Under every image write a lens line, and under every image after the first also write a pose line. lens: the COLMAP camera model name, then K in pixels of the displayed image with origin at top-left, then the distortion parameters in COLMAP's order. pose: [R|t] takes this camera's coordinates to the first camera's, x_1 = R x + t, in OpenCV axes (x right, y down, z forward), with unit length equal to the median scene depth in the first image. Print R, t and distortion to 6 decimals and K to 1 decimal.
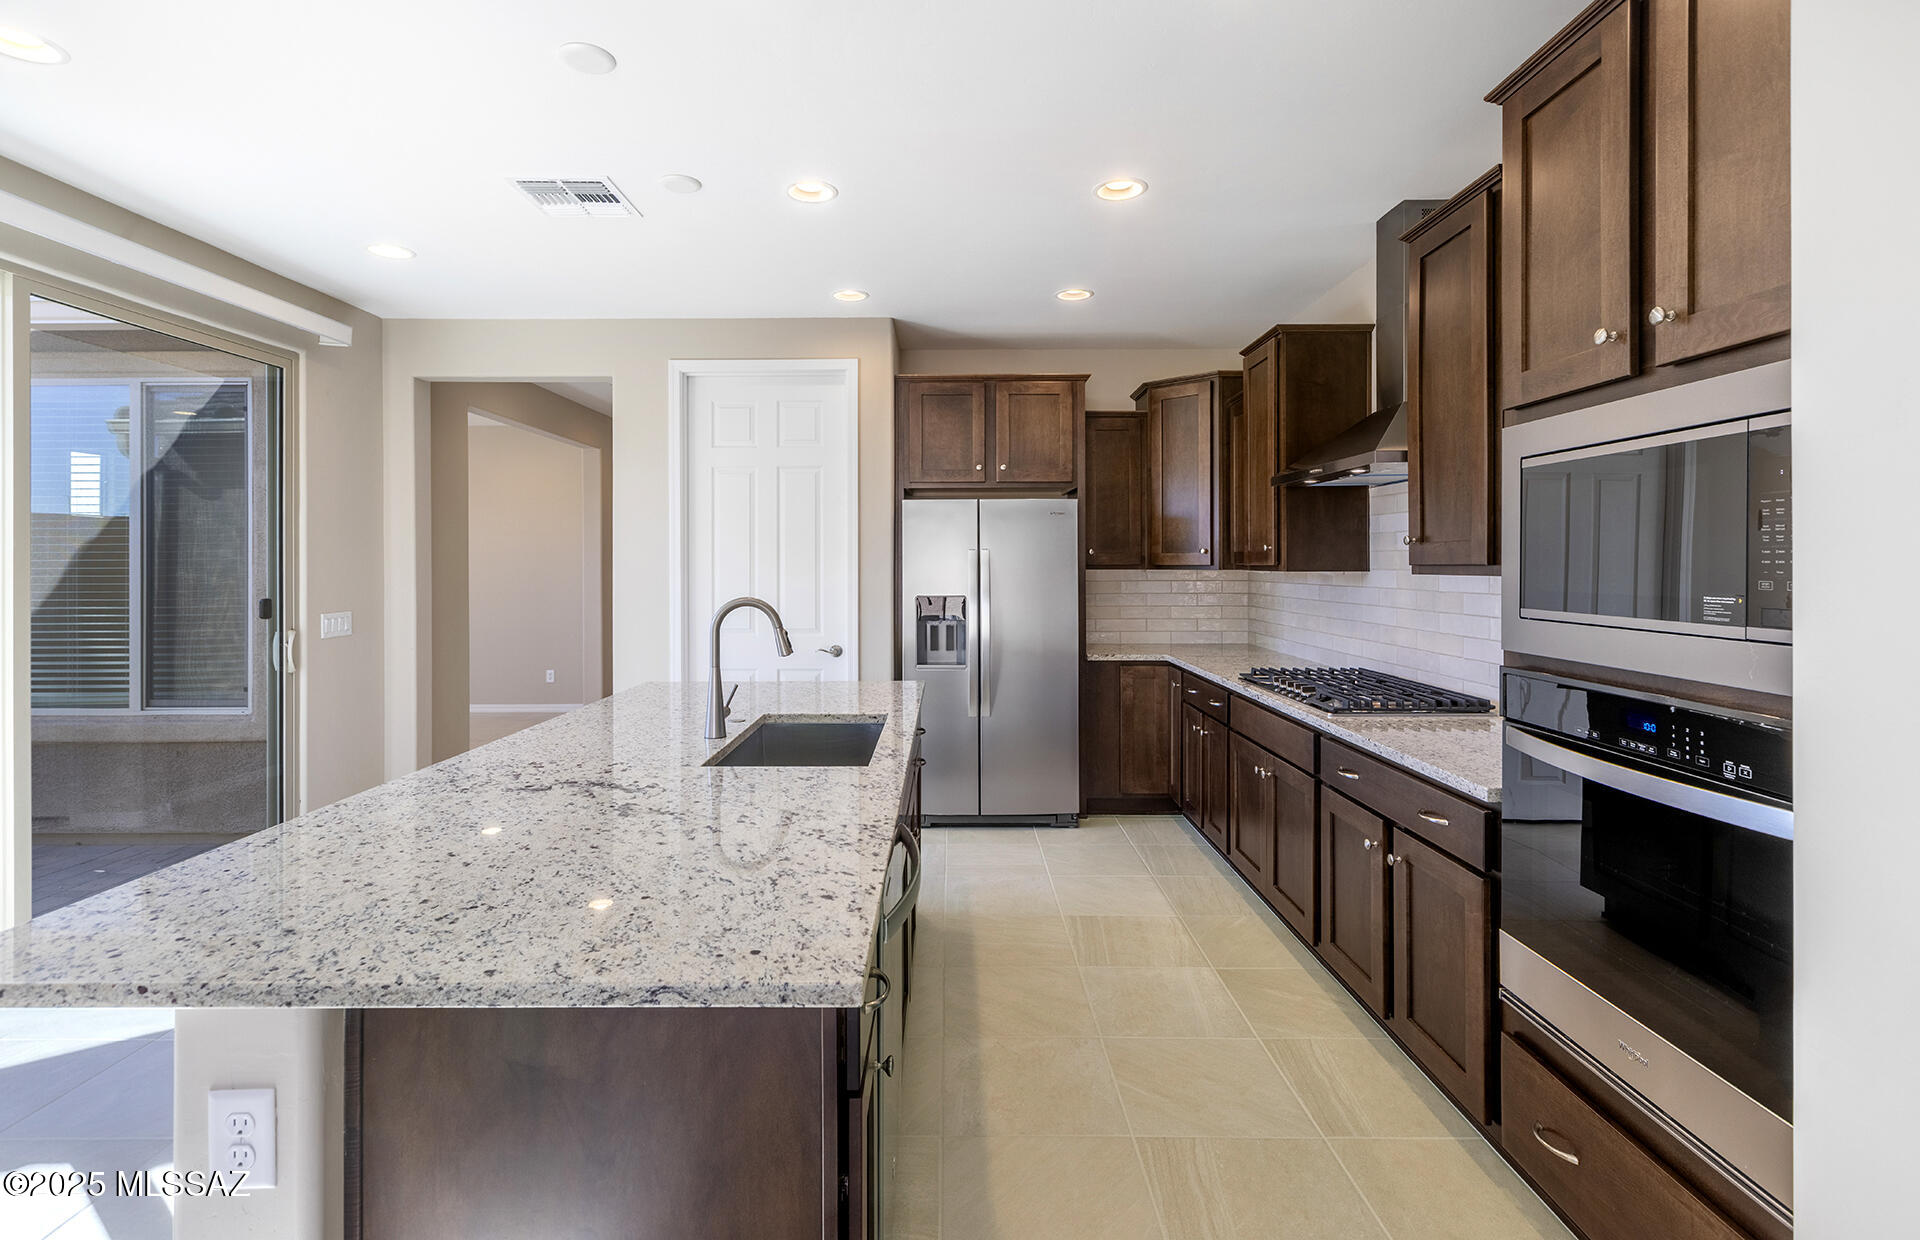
lens RADIAL K [[907.4, 0, 957.0], [0, 907.4, 553.9], [0, 0, 1]] dist [0.024963, 0.000033]
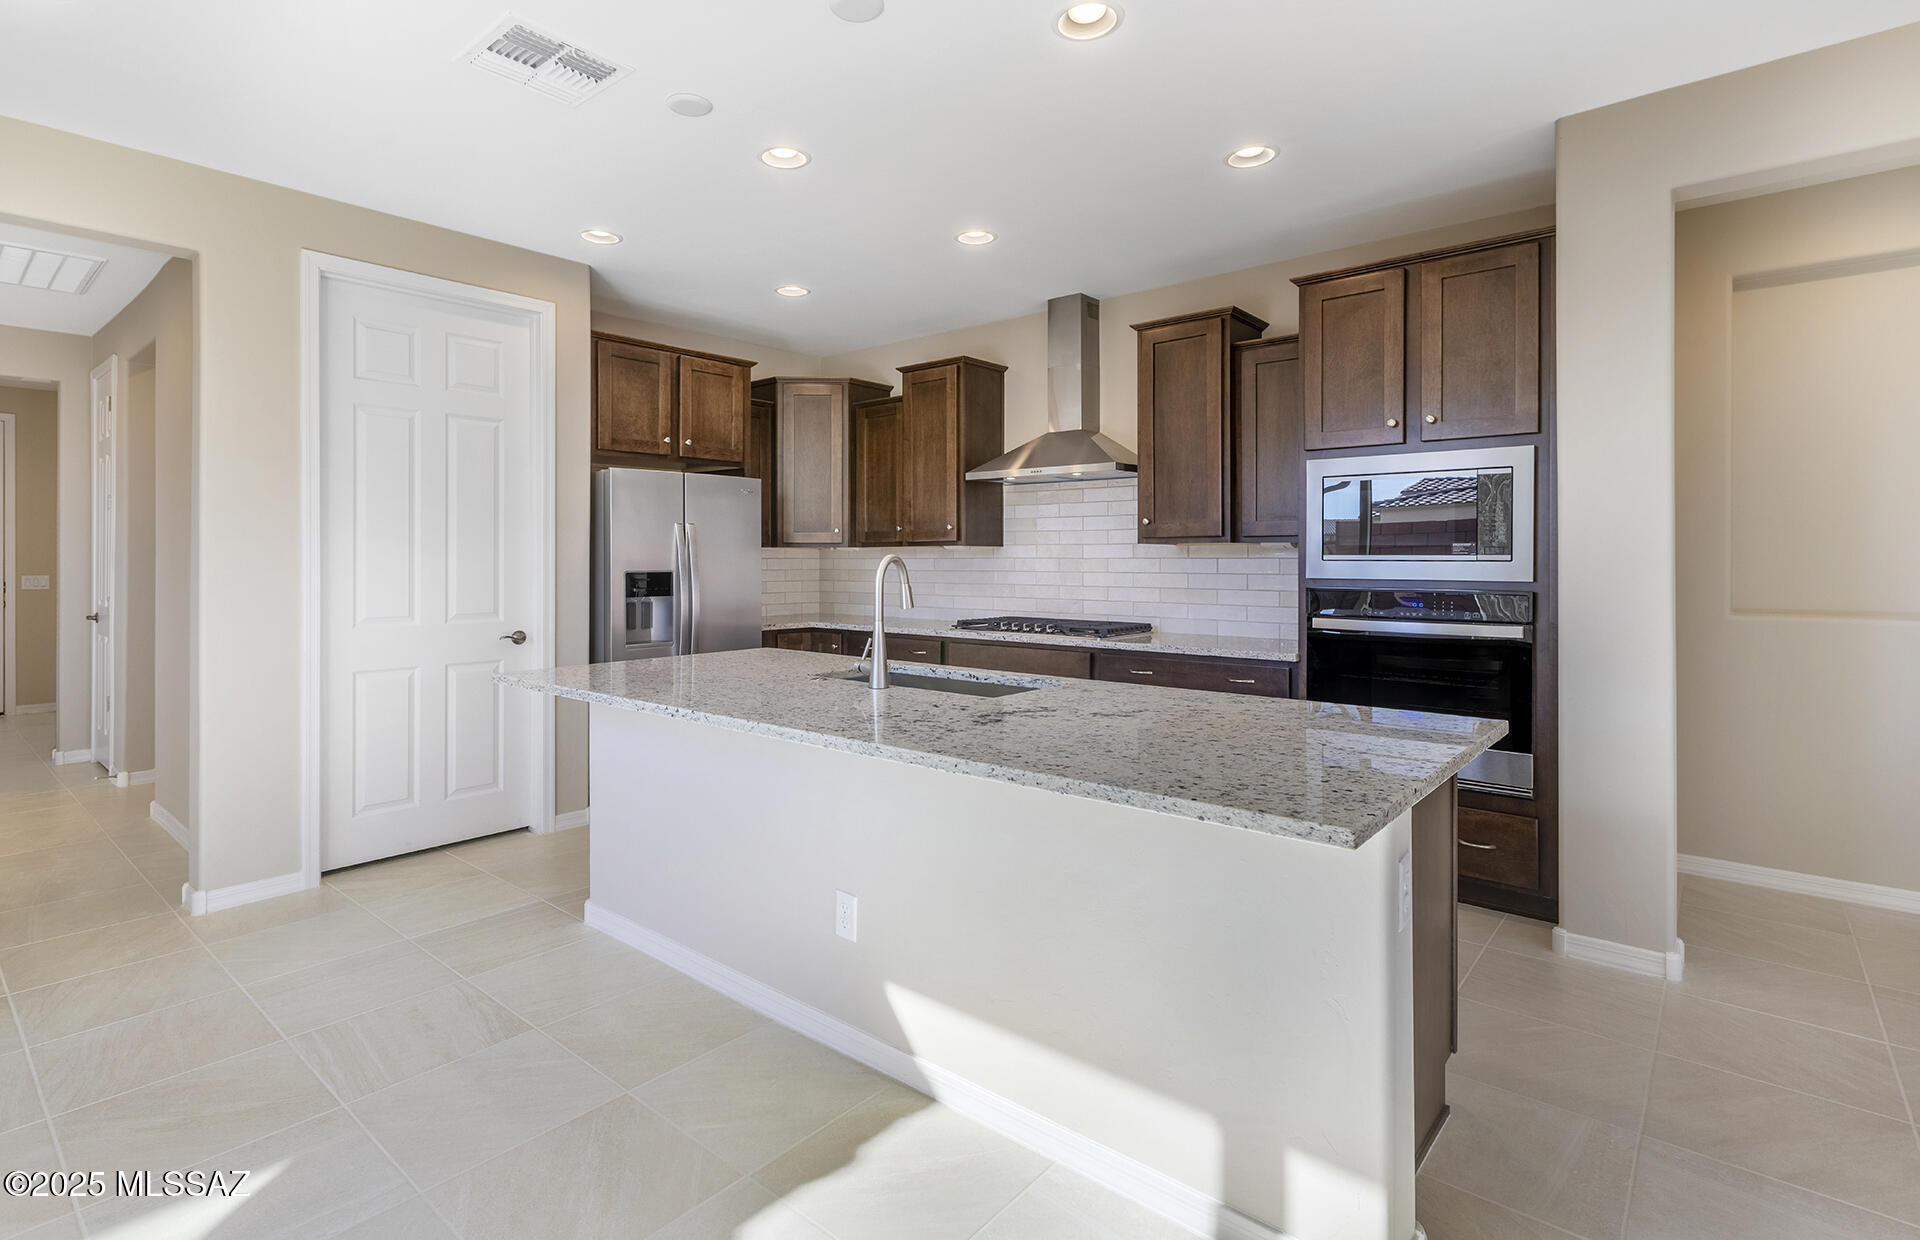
lens RADIAL K [[907.4, 0, 957.0], [0, 907.4, 553.9], [0, 0, 1]] dist [0.024963, 0.000033]
pose [[0.659667, 0.003183, 0.751551, -0.513939], [-0.008018, 0.999964, 0.002803, 0.022514], [-0.751515, -0.007875, 0.659669, 0.121410]]
